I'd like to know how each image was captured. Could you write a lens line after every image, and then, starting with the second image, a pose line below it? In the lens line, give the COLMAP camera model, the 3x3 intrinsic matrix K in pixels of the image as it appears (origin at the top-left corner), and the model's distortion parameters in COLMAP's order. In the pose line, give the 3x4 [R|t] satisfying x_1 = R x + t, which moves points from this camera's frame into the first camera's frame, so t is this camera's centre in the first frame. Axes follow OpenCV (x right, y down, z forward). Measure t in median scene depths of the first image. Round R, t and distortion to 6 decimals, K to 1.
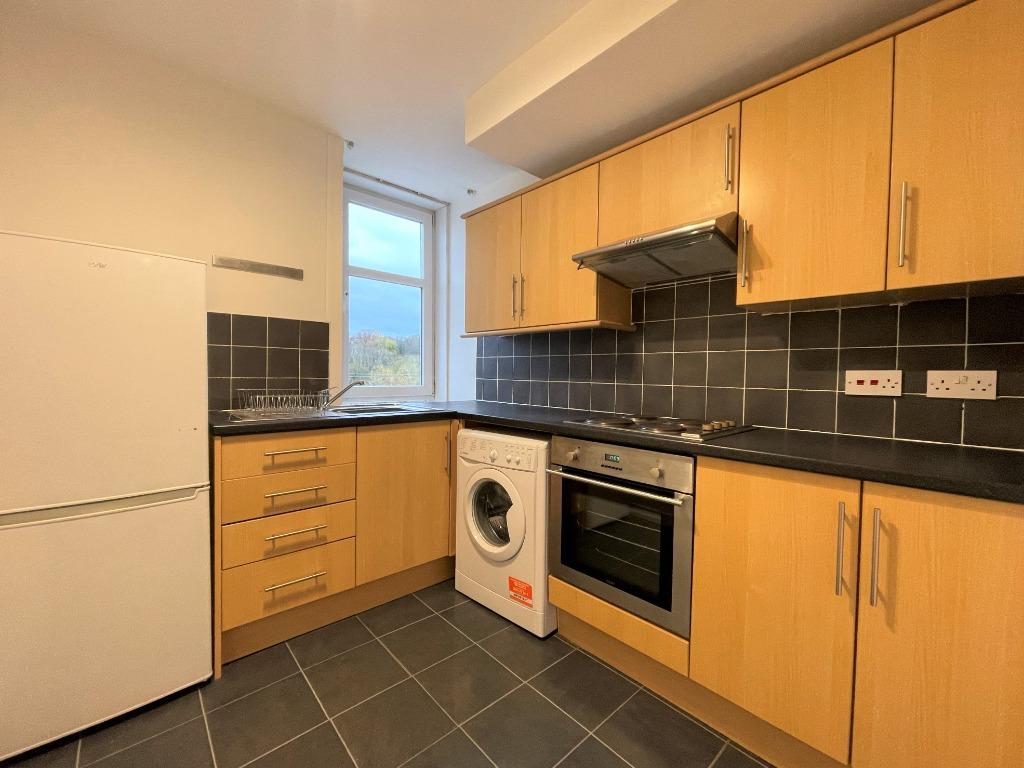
lens RADIAL K [[413.9, 0, 507.6], [0, 413.9, 385.5], [0, 0, 1]] dist [0.001911, 0.000416]
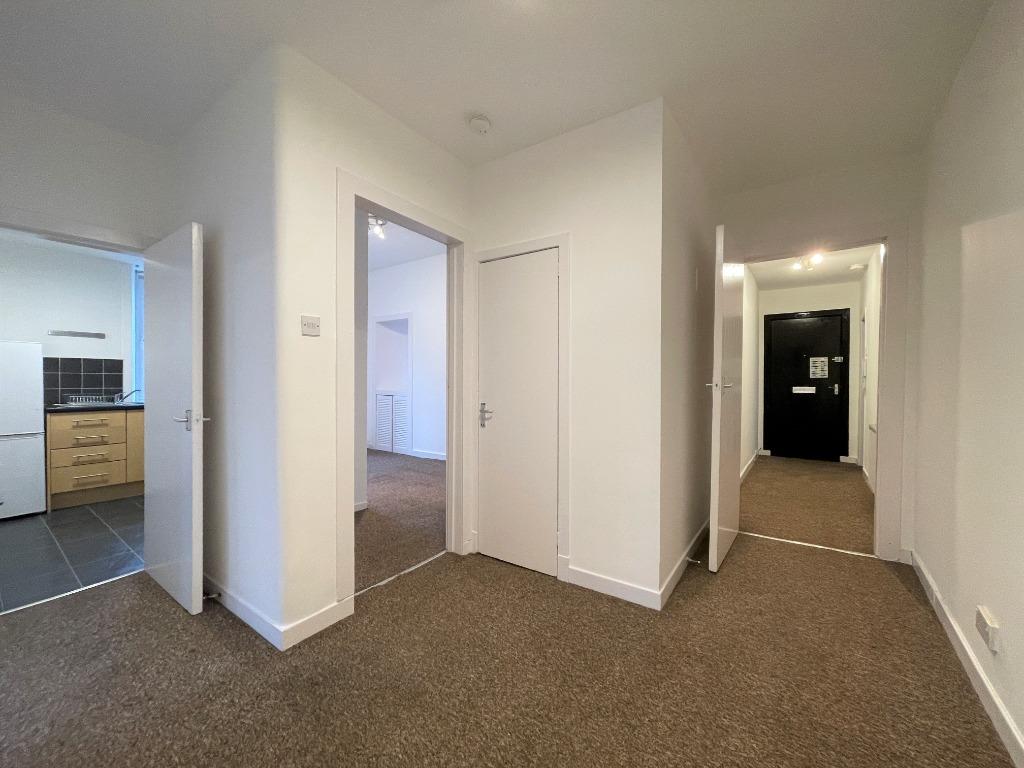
lens RADIAL K [[413.9, 0, 516.1], [0, 413.9, 382.5], [0, 0, 1]] dist [0.001911, 0.000416]
pose [[0.977456, -0.012327, 0.210780, 1.371453], [0.014377, 0.999863, -0.008194, -0.000051], [-0.210650, 0.011040, 0.977499, -1.829477]]
